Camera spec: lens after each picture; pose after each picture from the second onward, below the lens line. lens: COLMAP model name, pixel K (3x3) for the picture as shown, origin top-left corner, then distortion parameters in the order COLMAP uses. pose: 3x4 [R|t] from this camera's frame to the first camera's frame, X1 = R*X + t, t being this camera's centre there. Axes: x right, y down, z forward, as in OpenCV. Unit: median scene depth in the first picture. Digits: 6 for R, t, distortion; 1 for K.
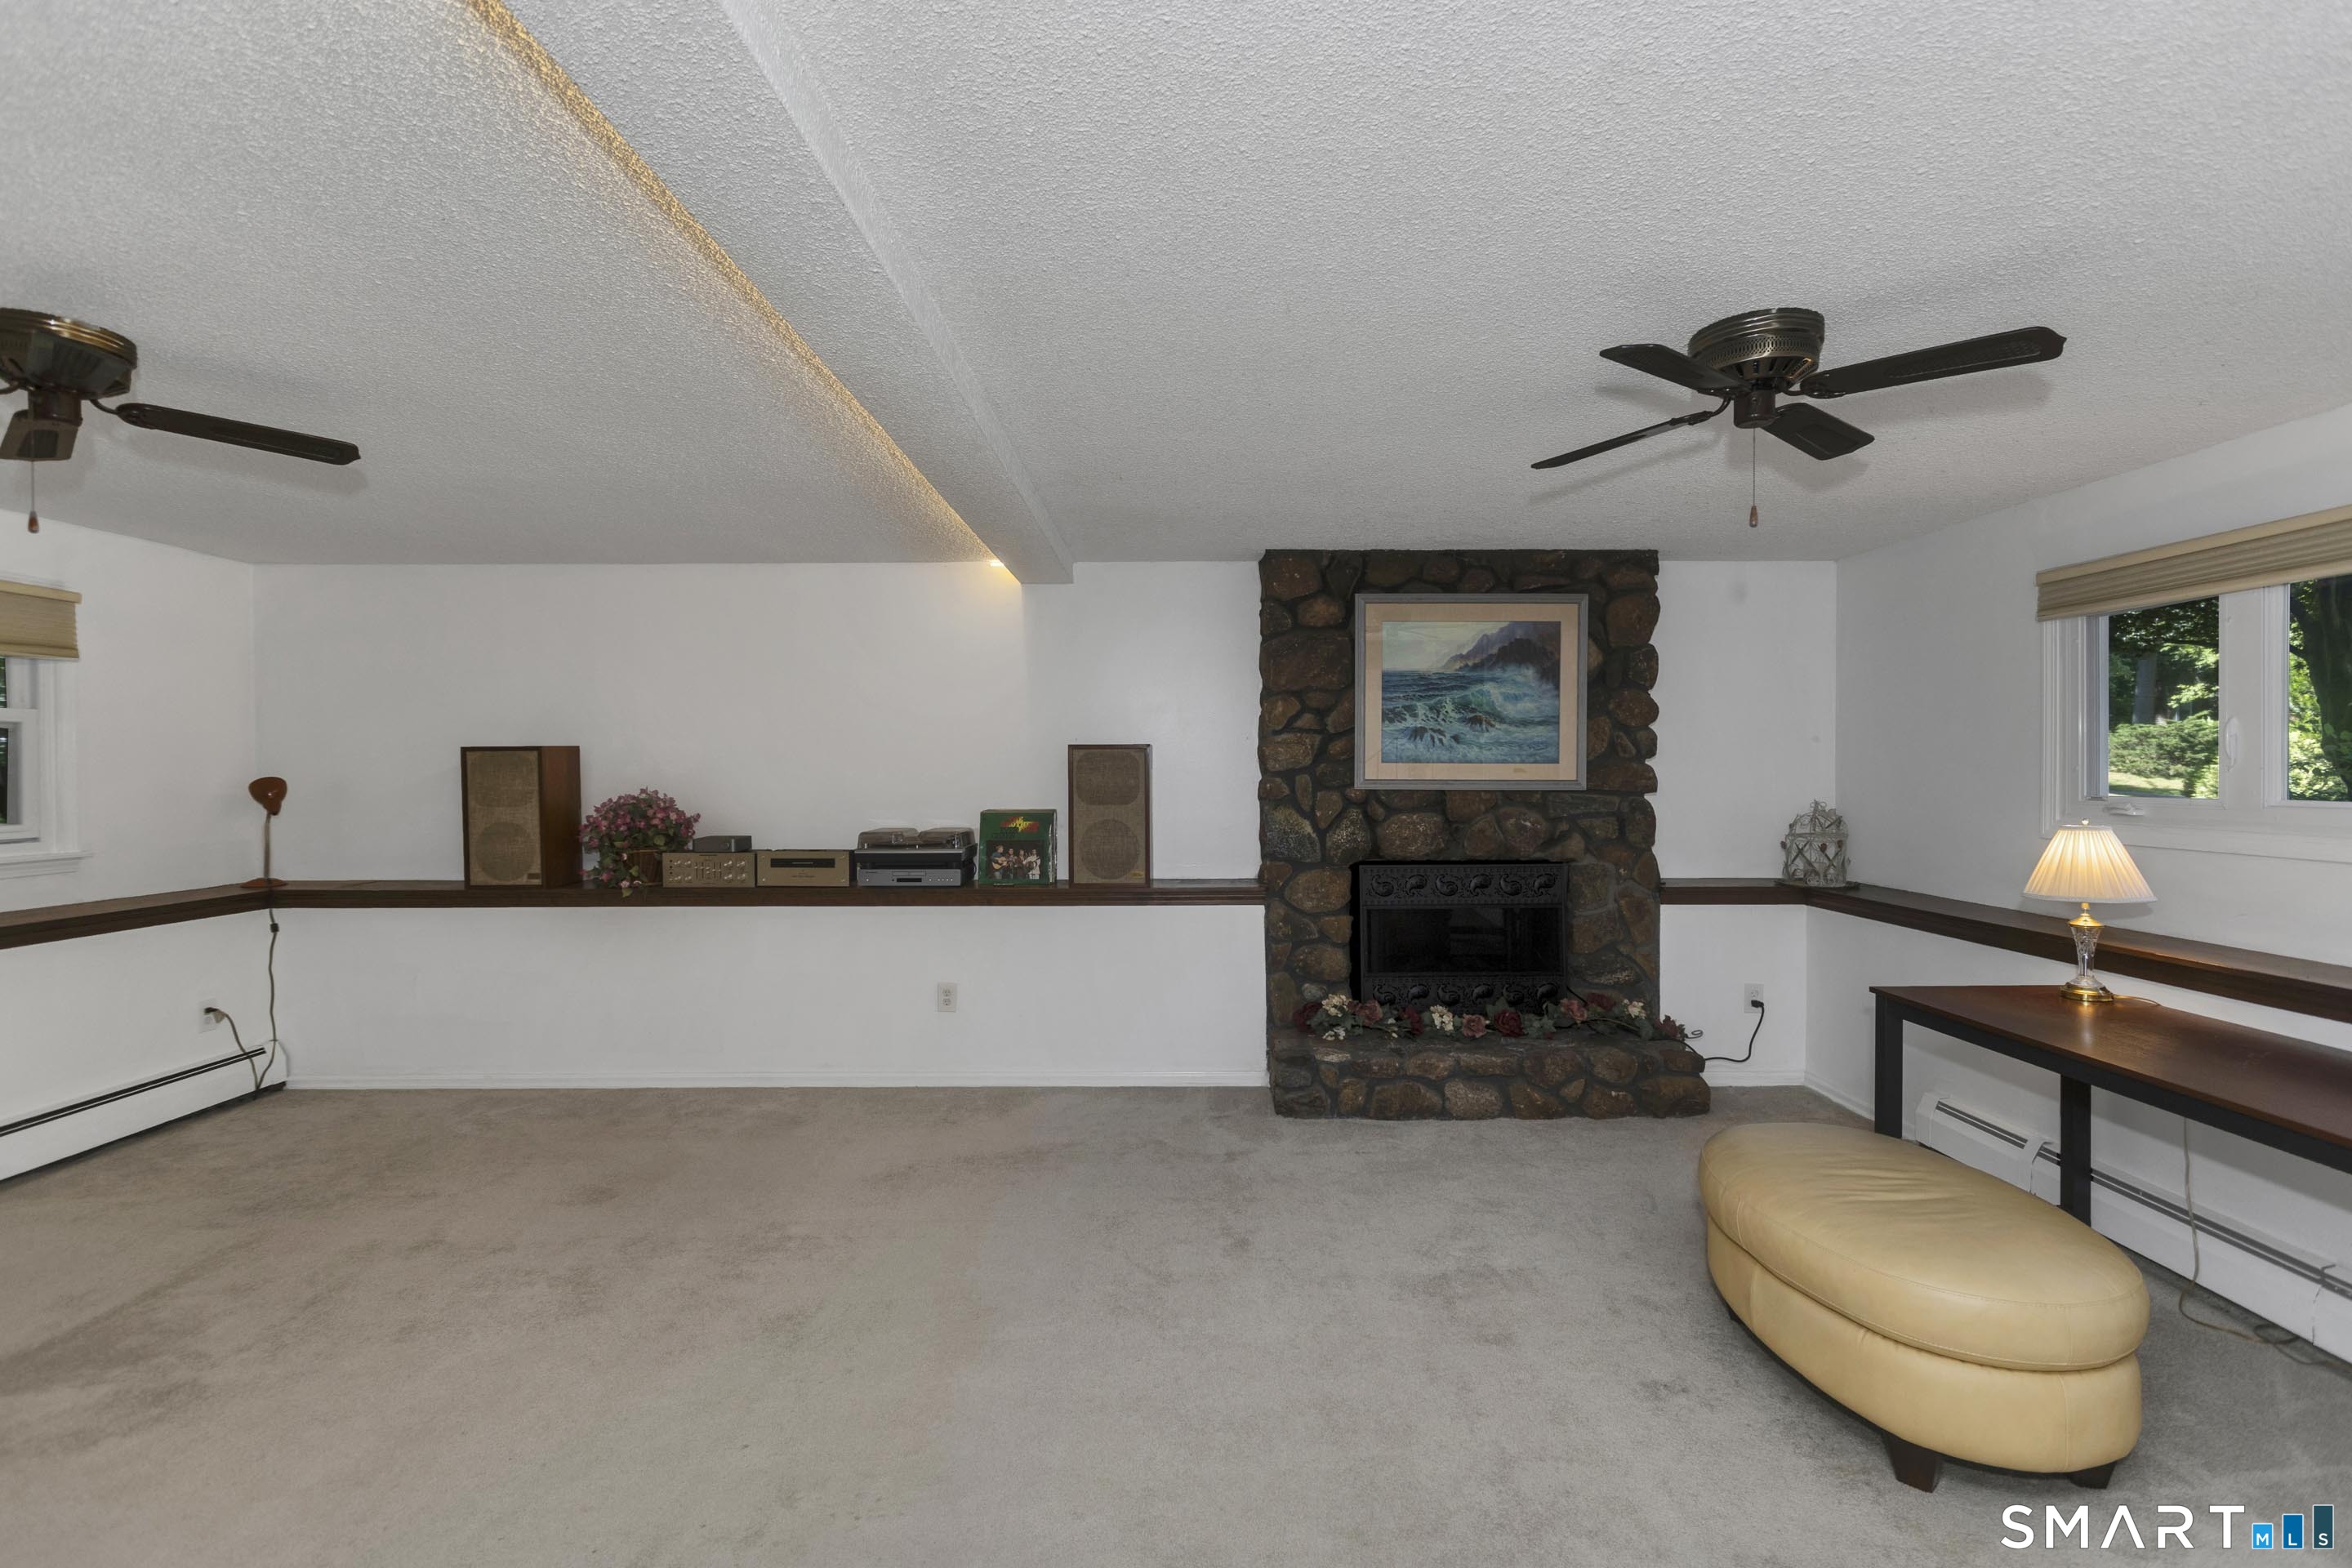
lens RADIAL K [[1119.1, 0, 1191.4], [0, 1119.1, 784.6], [0, 0, 1]] dist [-0.001972, 0.001181]
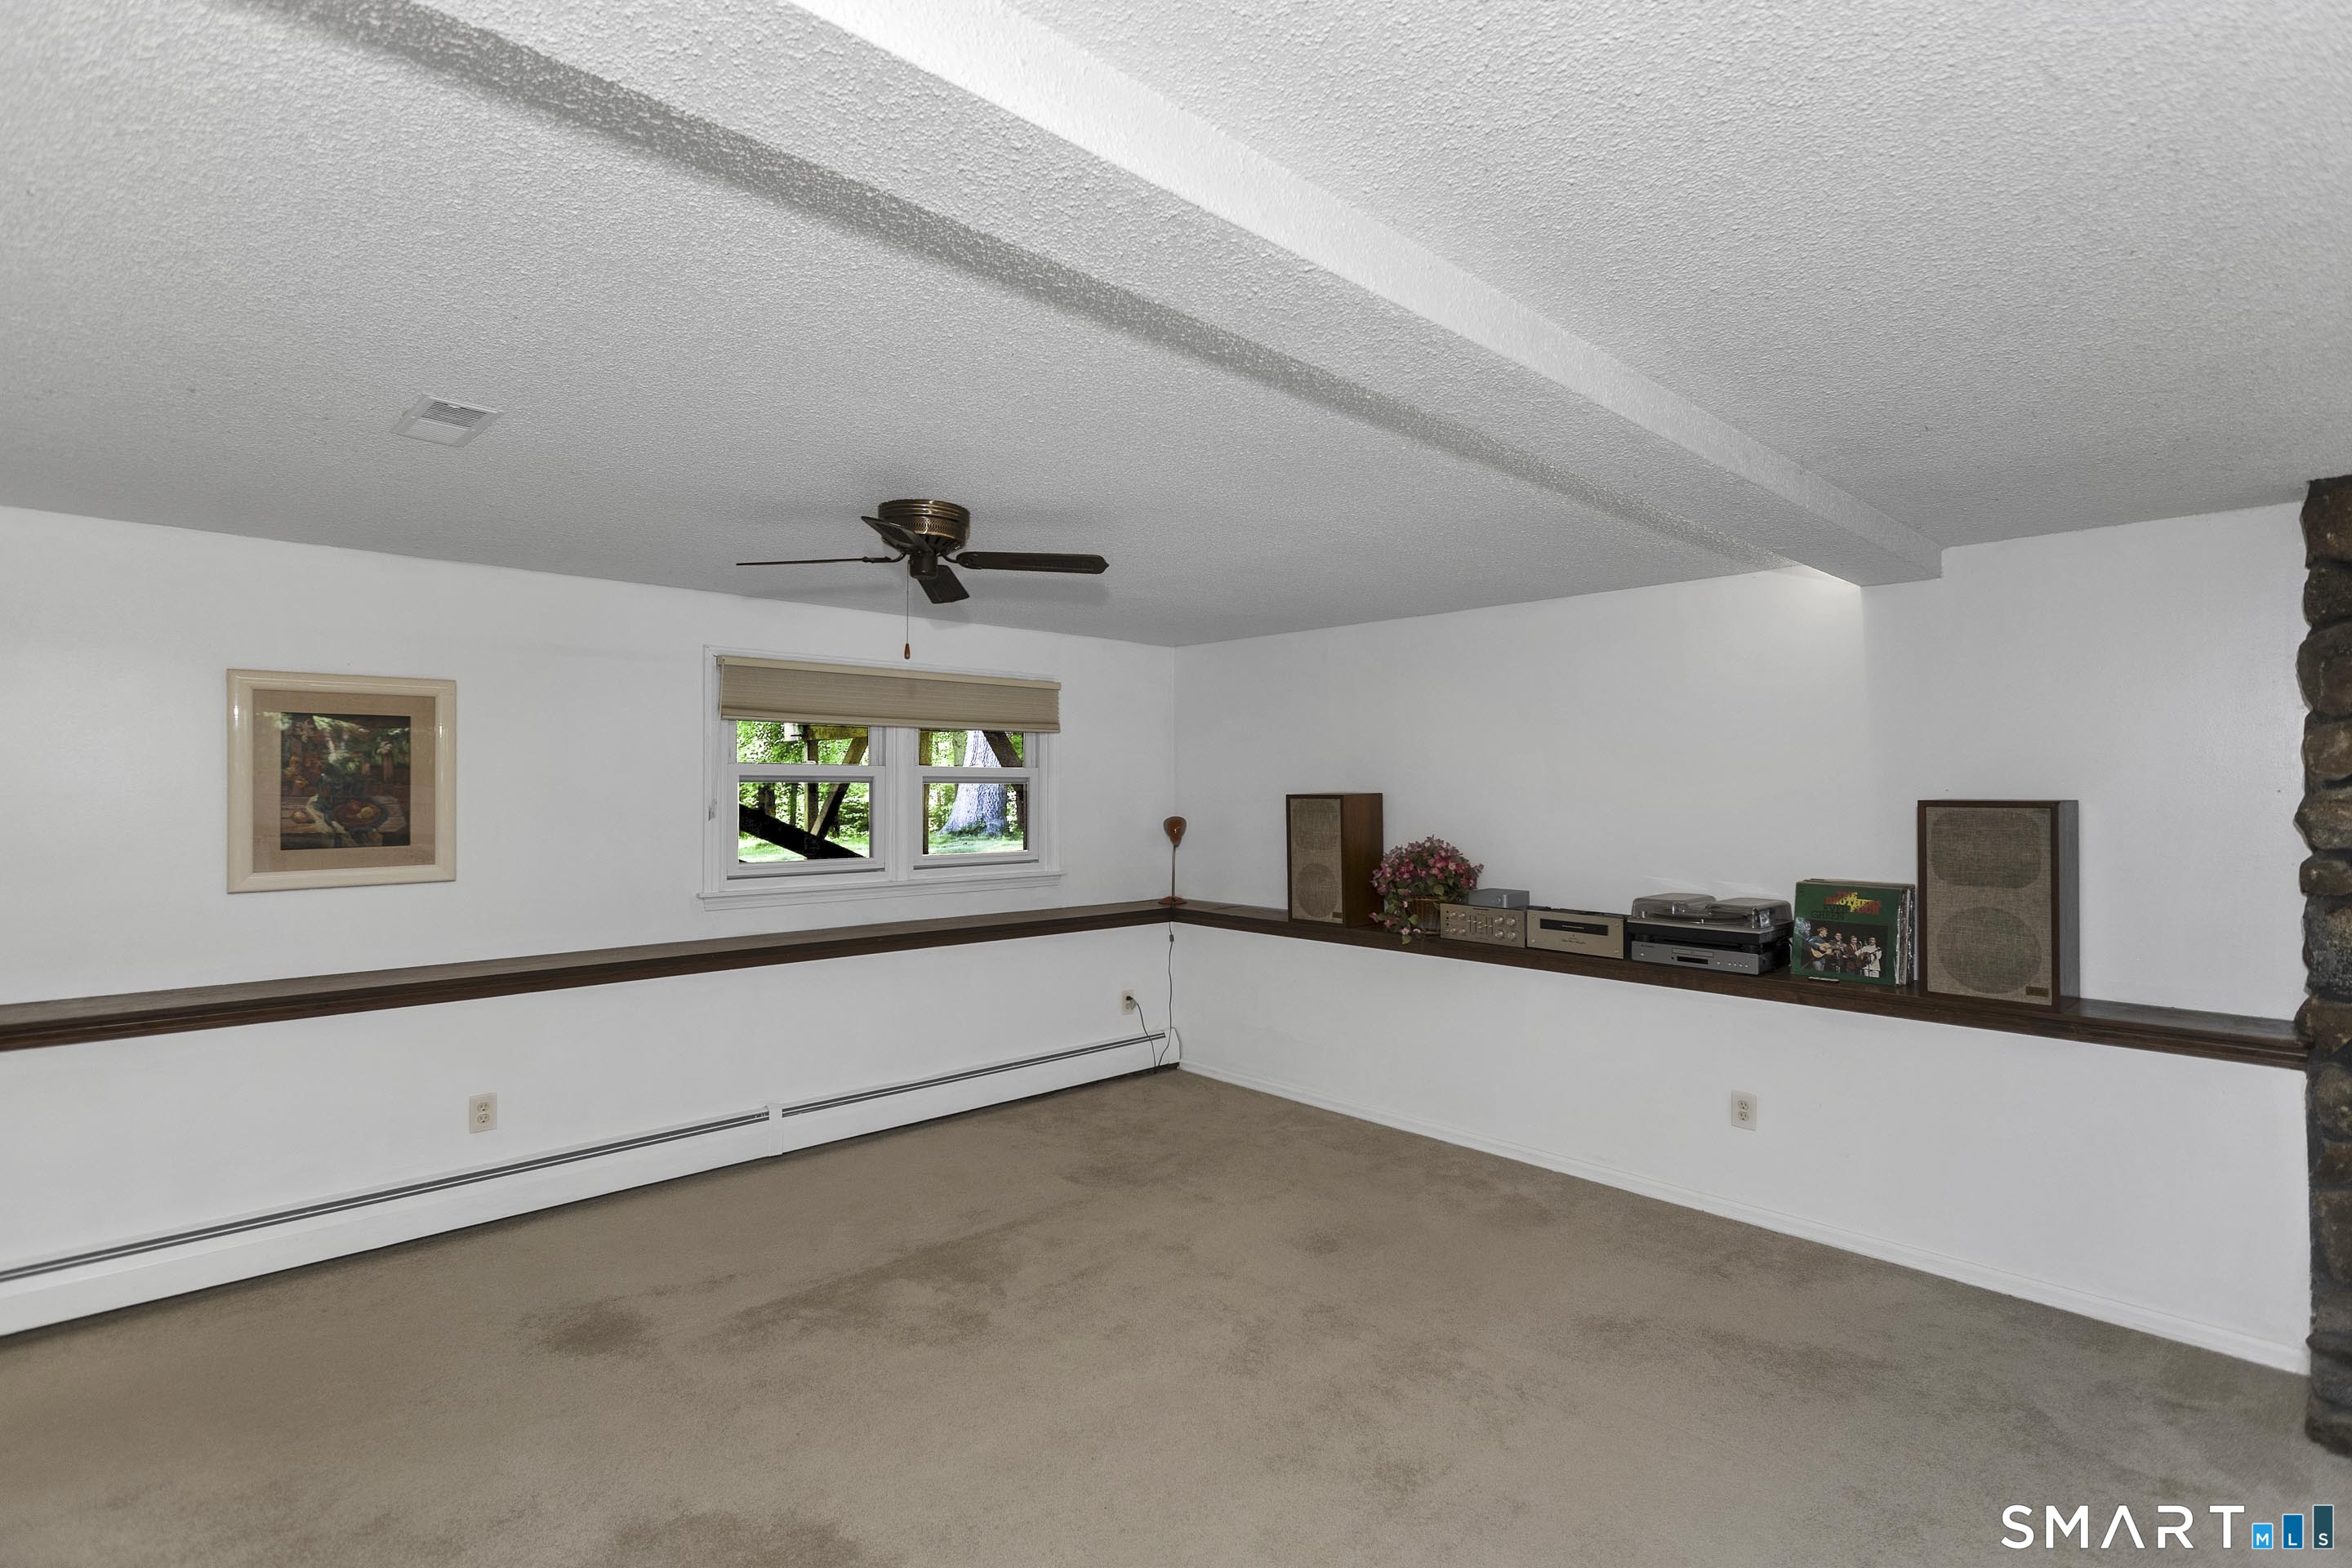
lens RADIAL K [[1119.1, 0, 1169.7], [0, 1119.1, 784.9], [0, 0, 1]] dist [-0.001972, 0.001181]
pose [[0.676400, 0.004075, -0.736523, 0.095549], [-0.015028, 0.999853, -0.008269, -0.031921], [0.736381, 0.016662, 0.676361, 0.150066]]
